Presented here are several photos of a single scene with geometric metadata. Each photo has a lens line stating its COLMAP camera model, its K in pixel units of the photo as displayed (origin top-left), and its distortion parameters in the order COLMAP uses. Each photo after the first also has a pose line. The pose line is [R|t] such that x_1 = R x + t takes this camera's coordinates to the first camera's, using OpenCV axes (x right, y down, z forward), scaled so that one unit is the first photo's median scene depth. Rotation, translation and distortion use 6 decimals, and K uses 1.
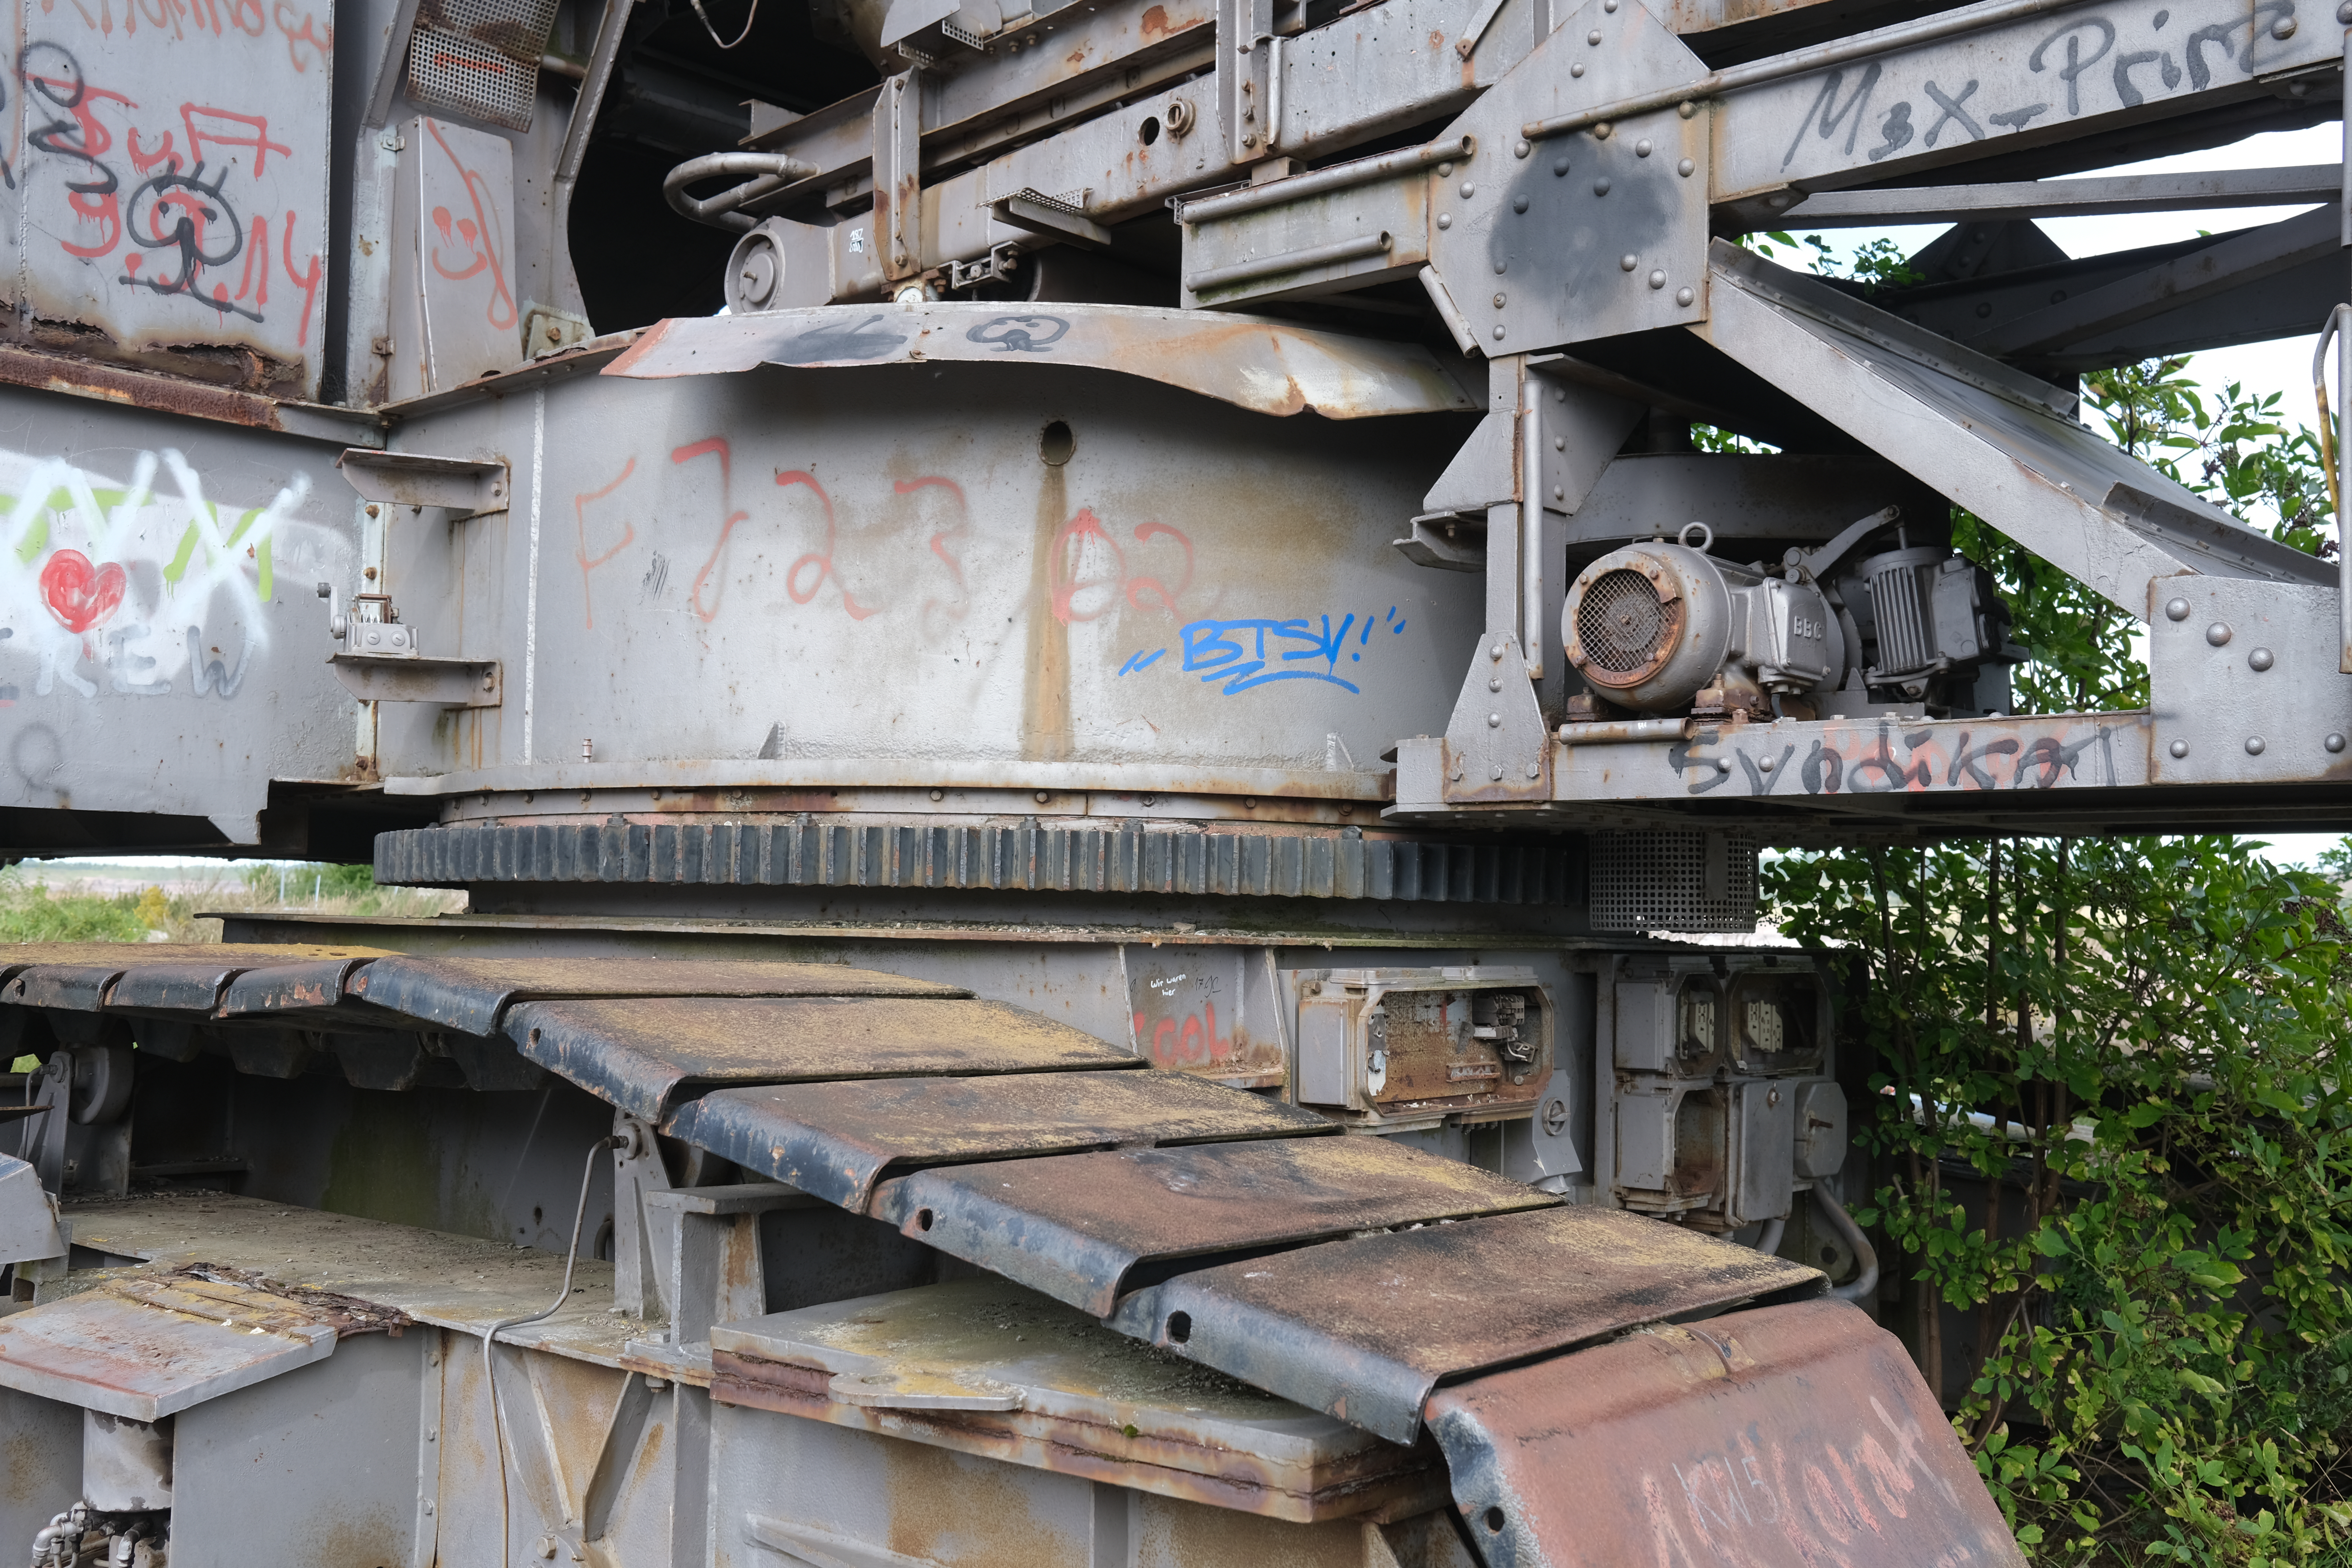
lens RADIAL K [[2389.6, 0, 1170.6], [0, 2389.6, 802.4], [0, 0, 1]] dist [0.013172, 0.000000]
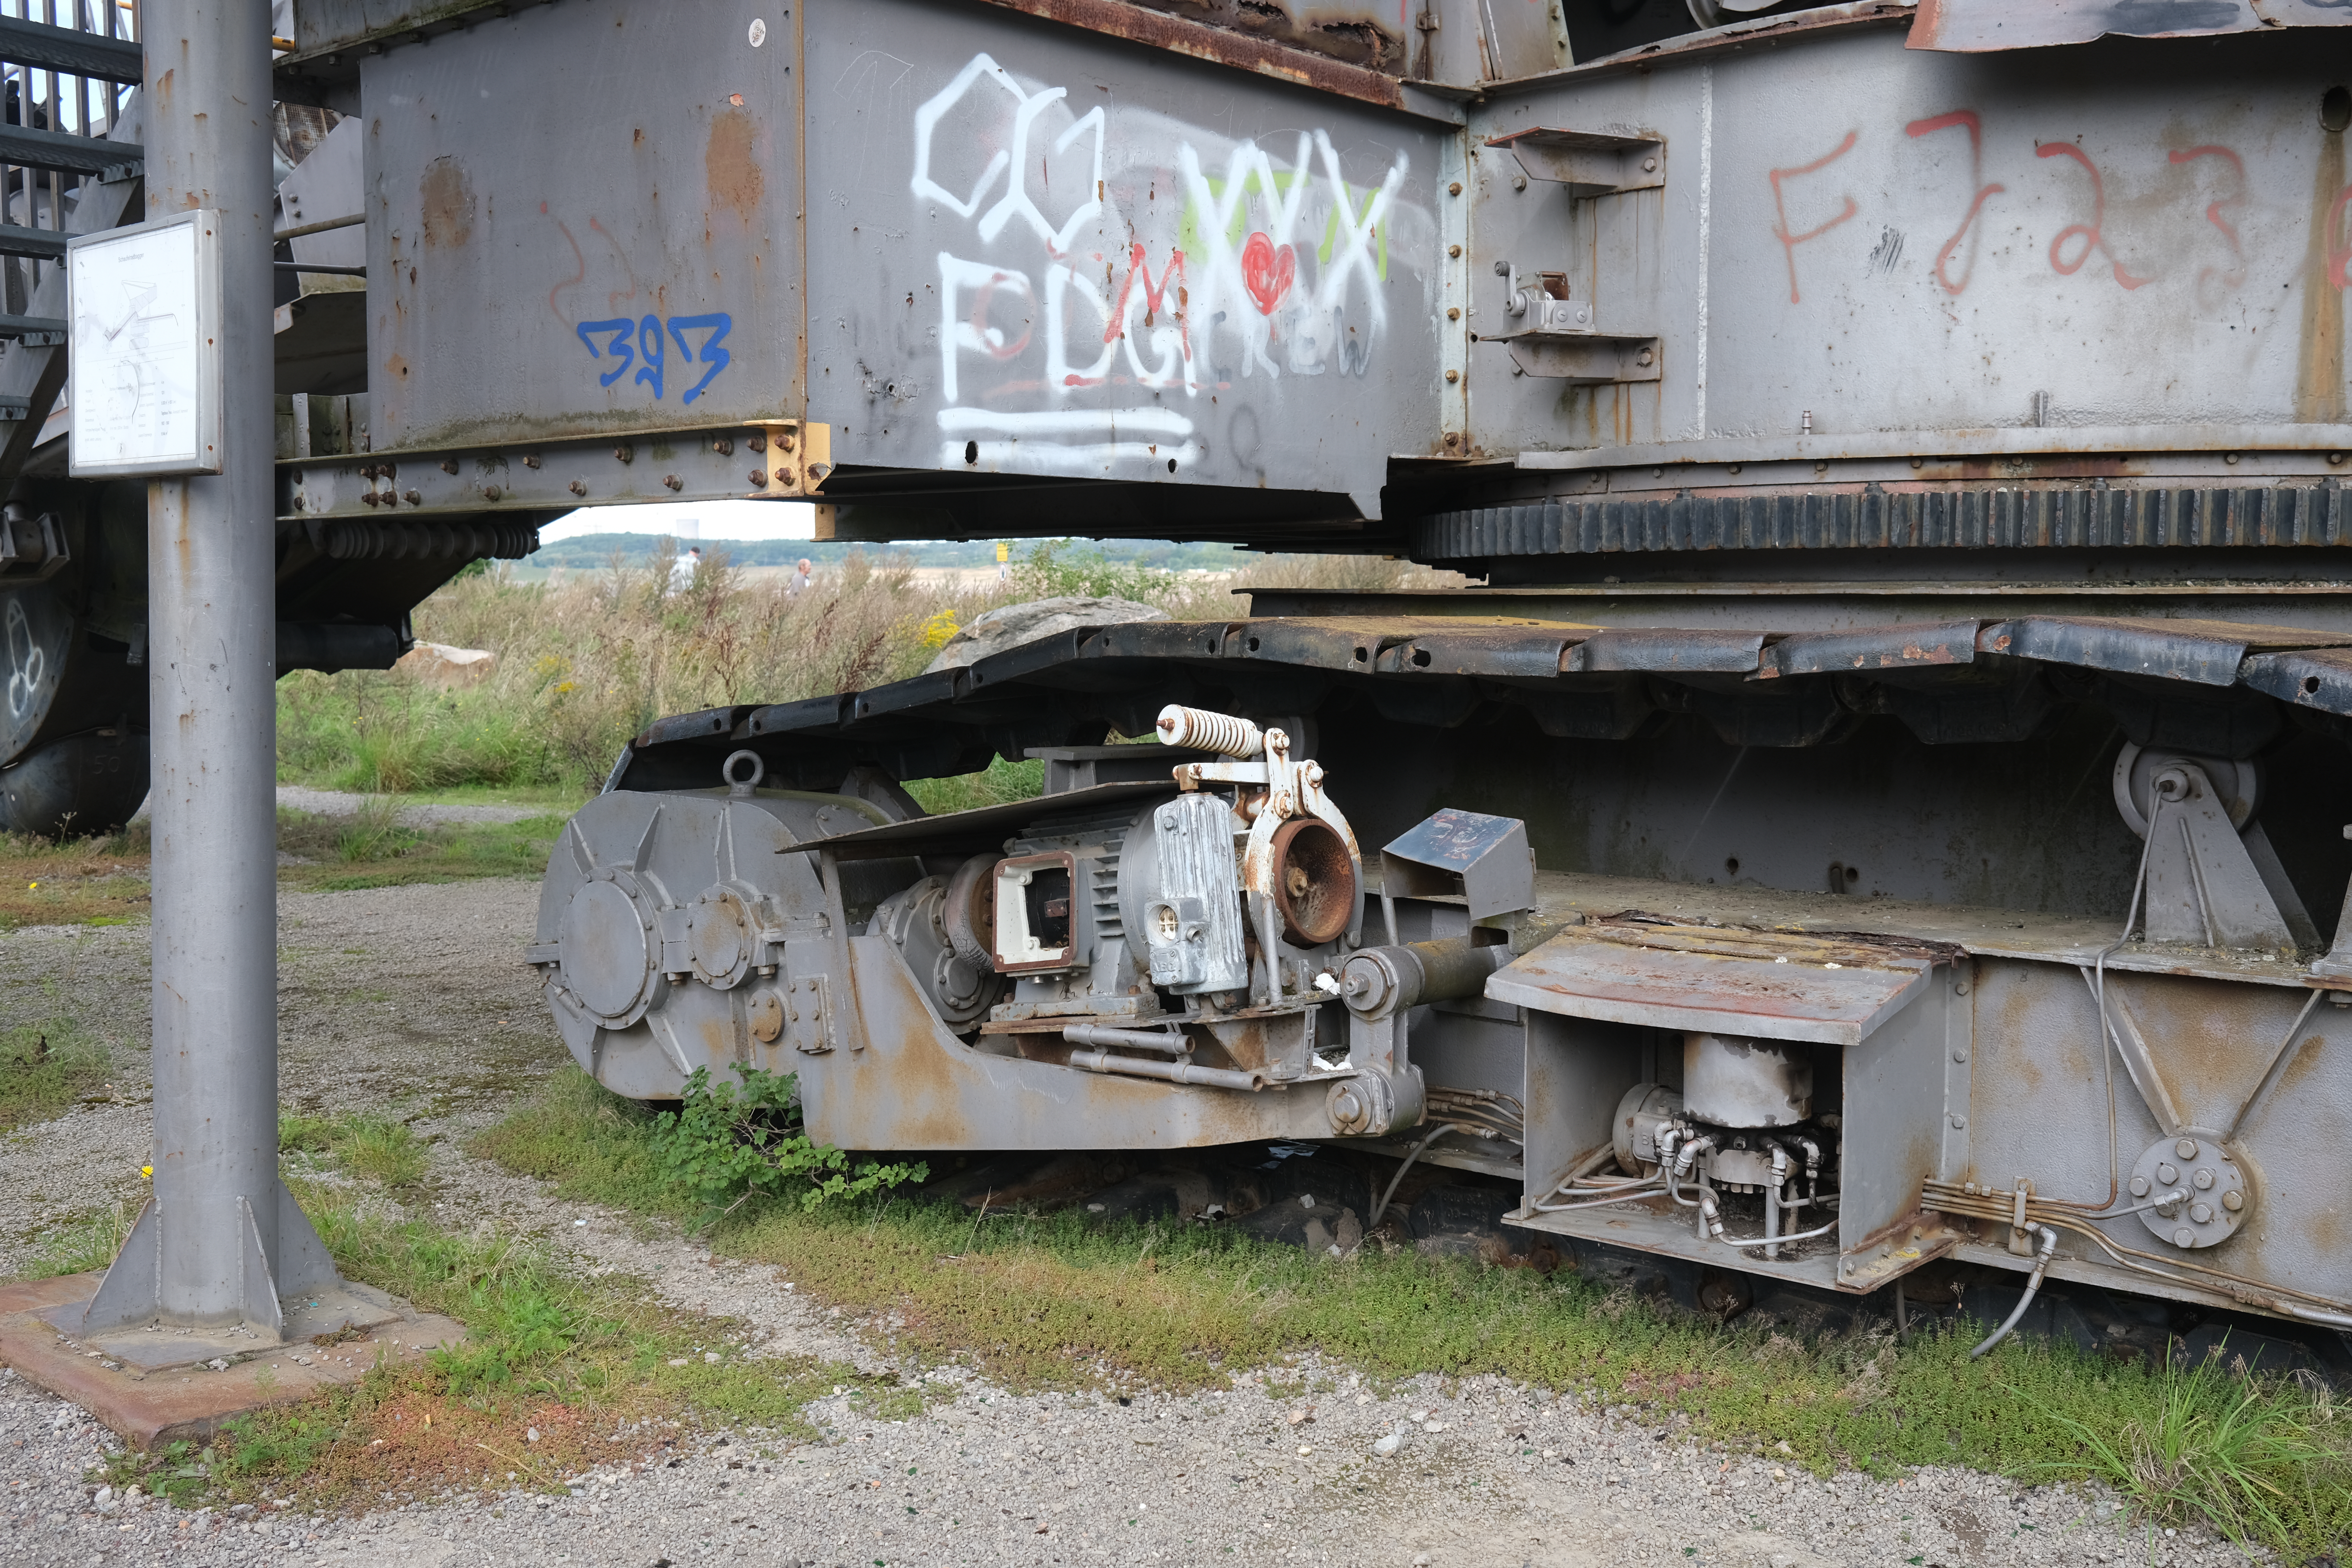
lens RADIAL K [[2389.6, 0, 1181.6], [0, 2389.6, 775.4], [0, 0, 1]] dist [0.013172, 0.000000]
pose [[0.999509, -0.019549, 0.024488, -0.554465], [0.016349, 0.992061, 0.124693, -0.003497], [-0.026731, -0.124231, 0.991893, -0.043599]]
